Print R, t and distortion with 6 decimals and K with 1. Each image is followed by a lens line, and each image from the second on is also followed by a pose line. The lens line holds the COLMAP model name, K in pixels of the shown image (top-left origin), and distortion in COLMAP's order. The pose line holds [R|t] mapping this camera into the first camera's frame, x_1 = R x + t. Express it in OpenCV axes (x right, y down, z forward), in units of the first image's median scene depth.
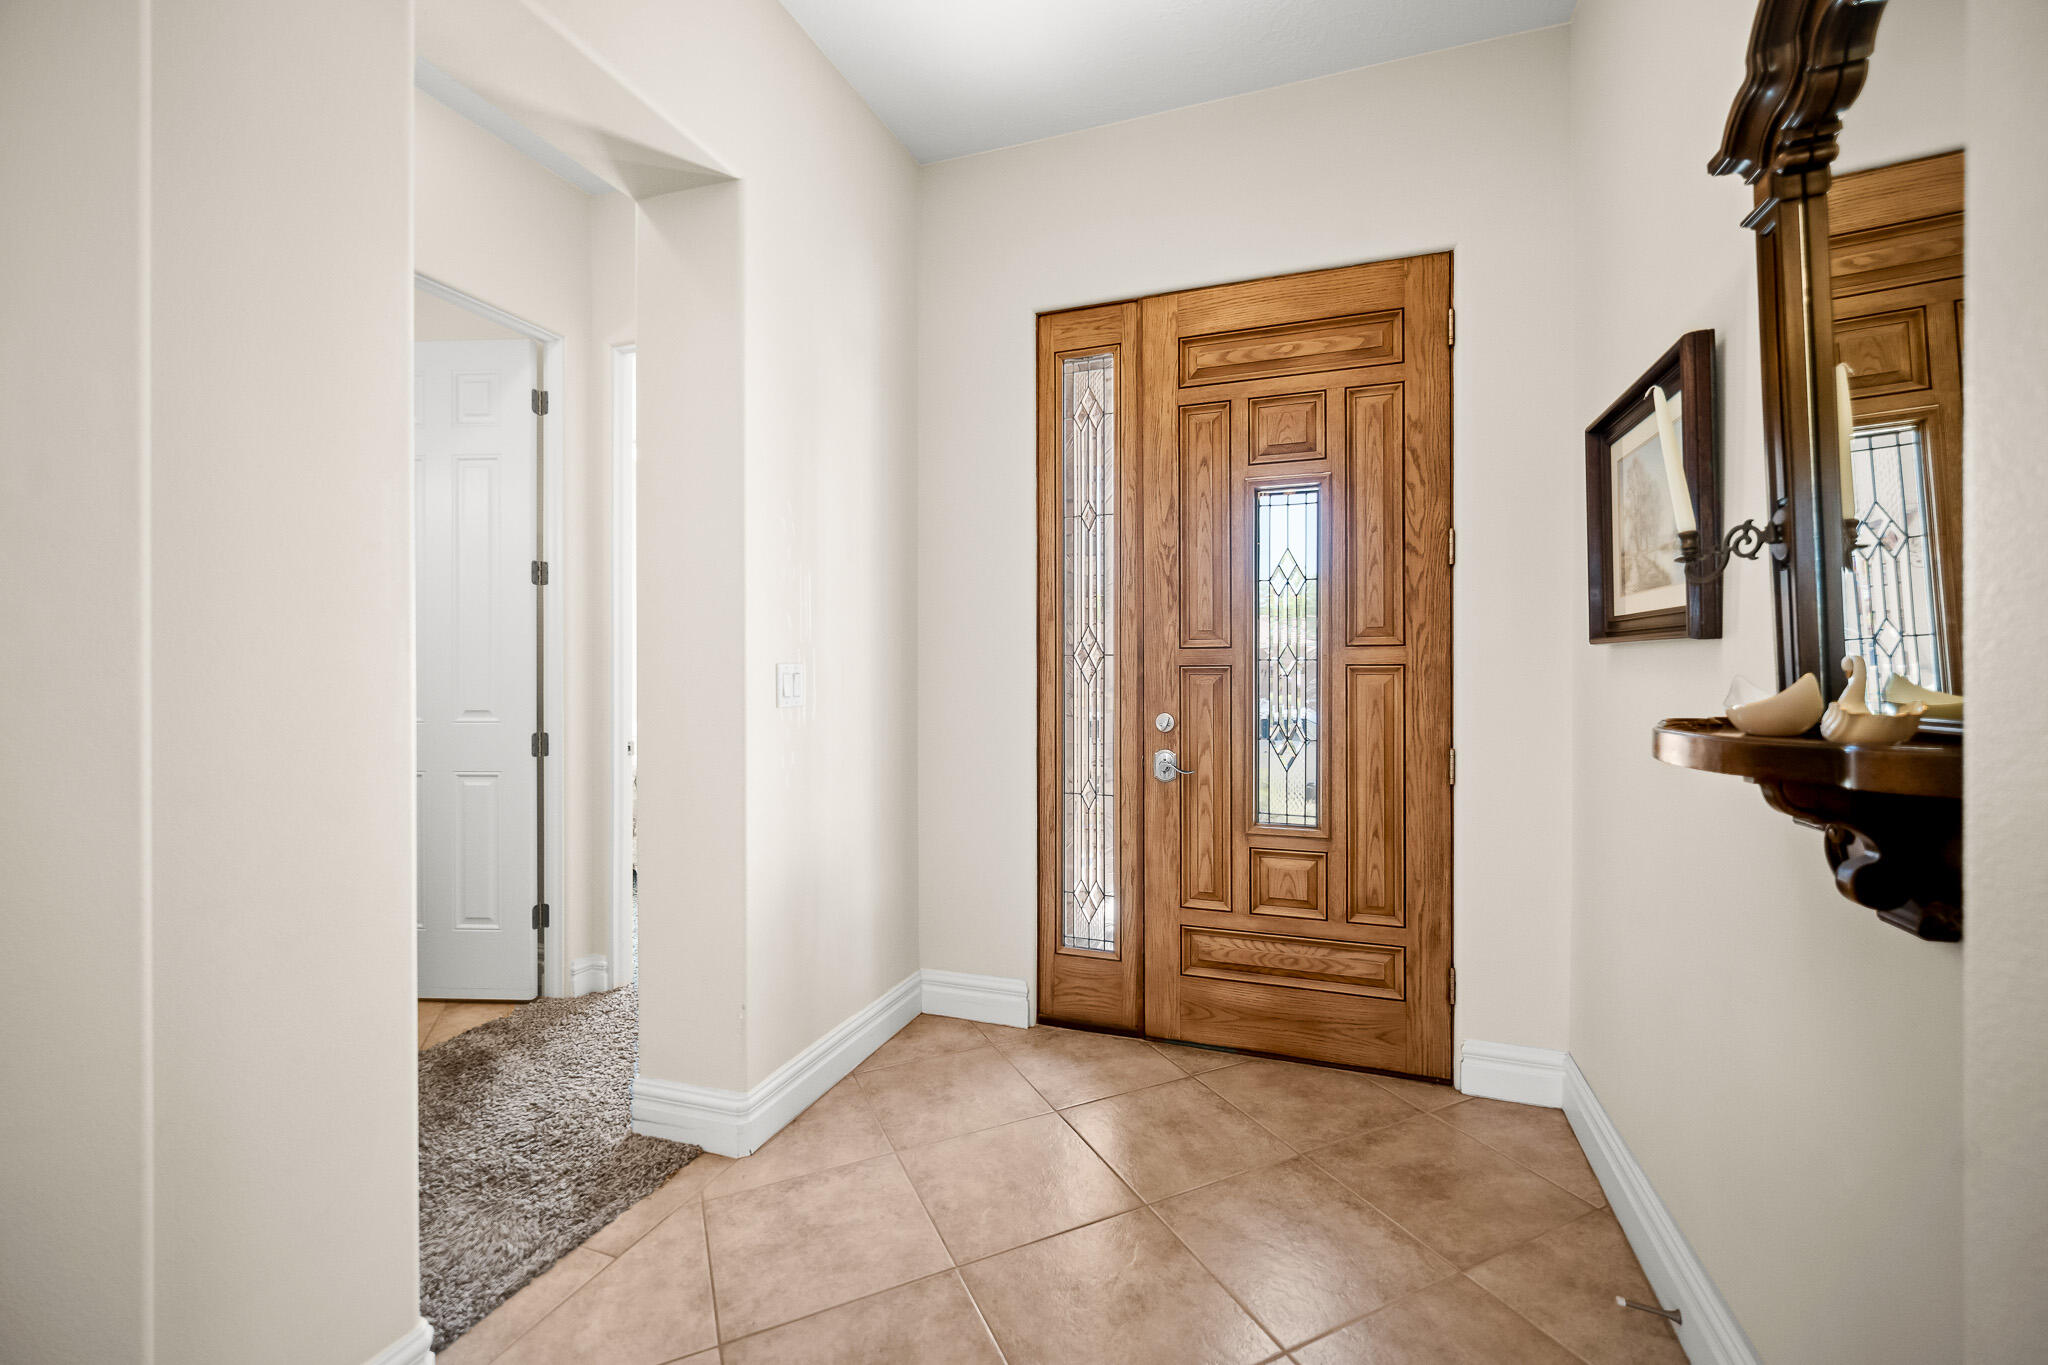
lens RADIAL K [[833.6, 0, 1036.8], [0, 833.6, 675.0], [0, 0, 1]] dist [-0.002361, 0.000197]
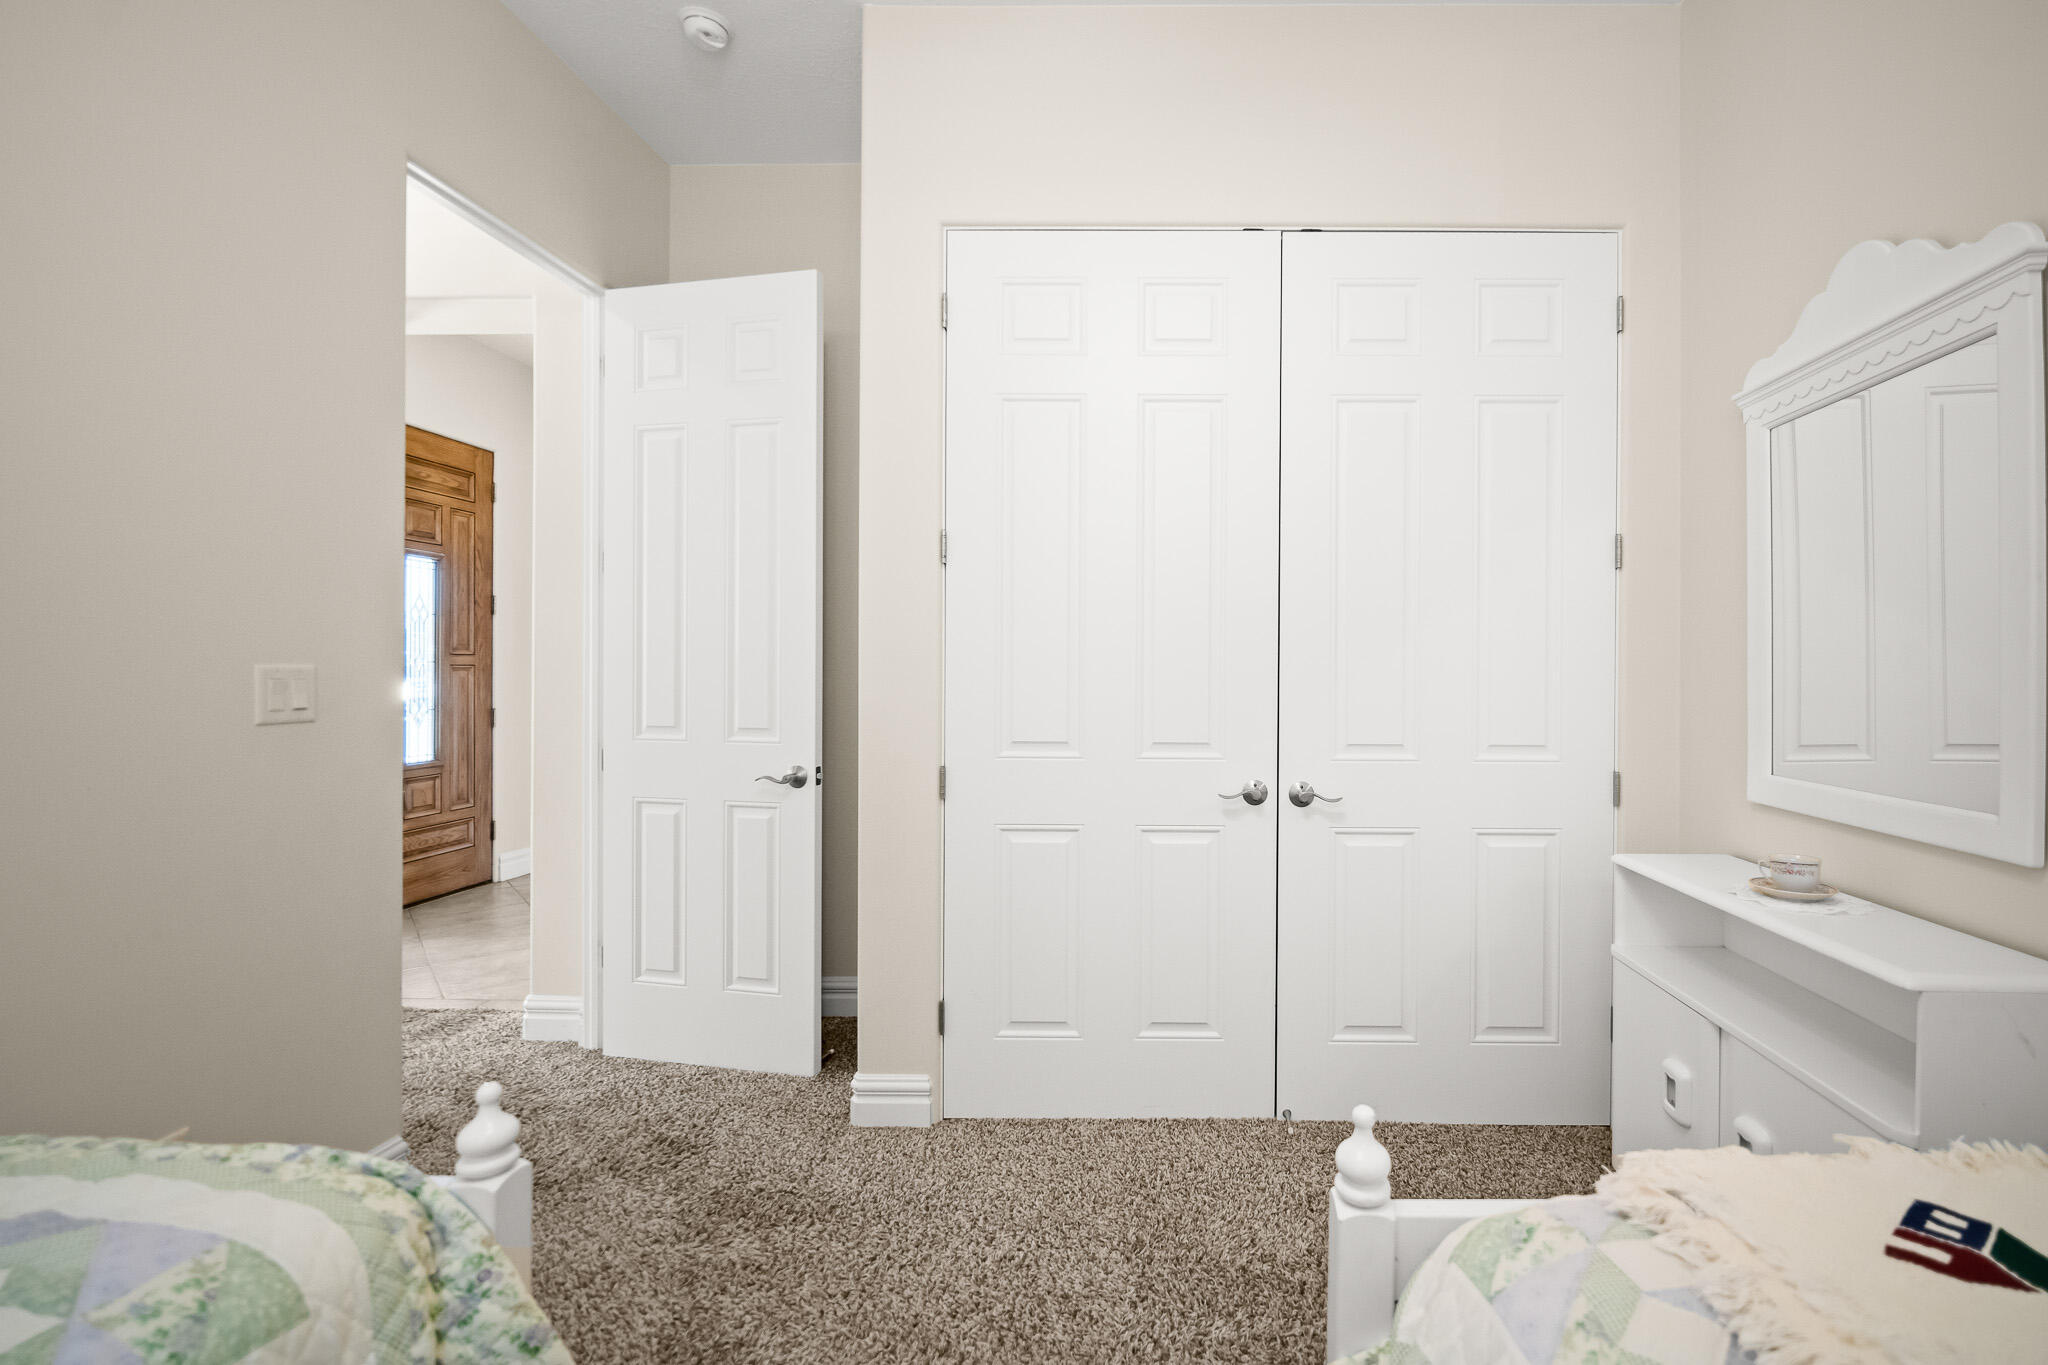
lens RADIAL K [[833.6, 0, 1036.8], [0, 833.6, 675.0], [0, 0, 1]] dist [-0.002361, 0.000197]
pose [[-0.172823, -0.010666, 0.984895, -1.578899], [-0.004439, 0.999940, 0.010050, -0.014439], [-0.984943, -0.002635, -0.172860, 0.083898]]
